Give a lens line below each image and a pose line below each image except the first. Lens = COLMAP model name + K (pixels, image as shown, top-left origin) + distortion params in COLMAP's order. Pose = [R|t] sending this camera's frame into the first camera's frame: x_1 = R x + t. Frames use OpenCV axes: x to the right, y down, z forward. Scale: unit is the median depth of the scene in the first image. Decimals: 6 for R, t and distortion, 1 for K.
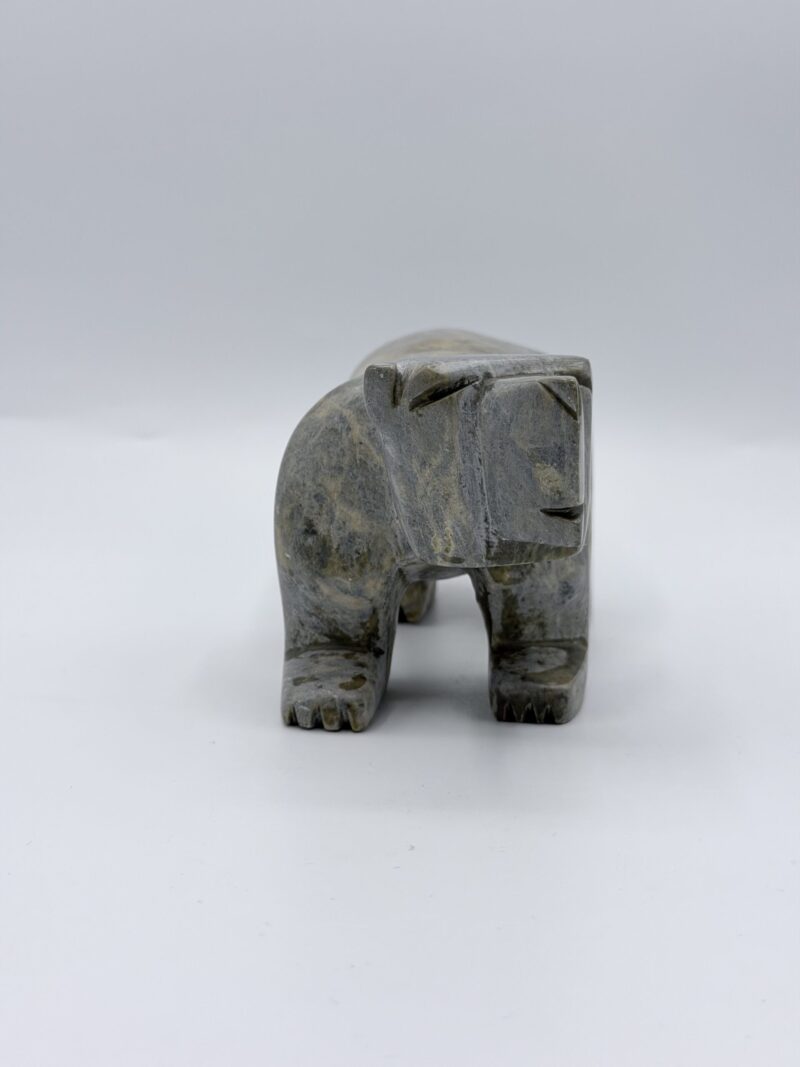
lens RADIAL K [[1486.8, 0, 399.0], [0, 1486.8, 532.6], [0, 0, 1]] dist [0.032839, 0.000000]
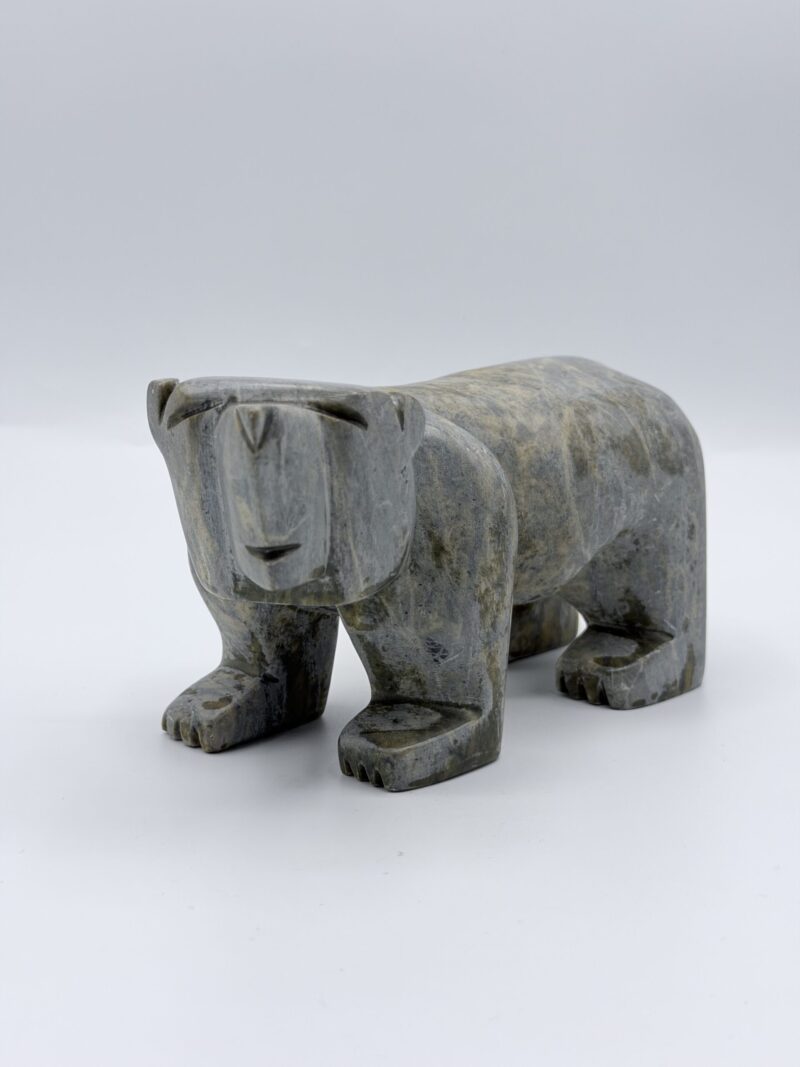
lens RADIAL K [[1486.8, 0, 399.6], [0, 1486.8, 532.7], [0, 0, 1]] dist [0.032839, 0.000000]
pose [[0.823542, 0.125138, -0.553280, 0.665735], [-0.131301, 0.990927, 0.028684, -0.060944], [0.551850, 0.049024, 0.832501, 0.265572]]
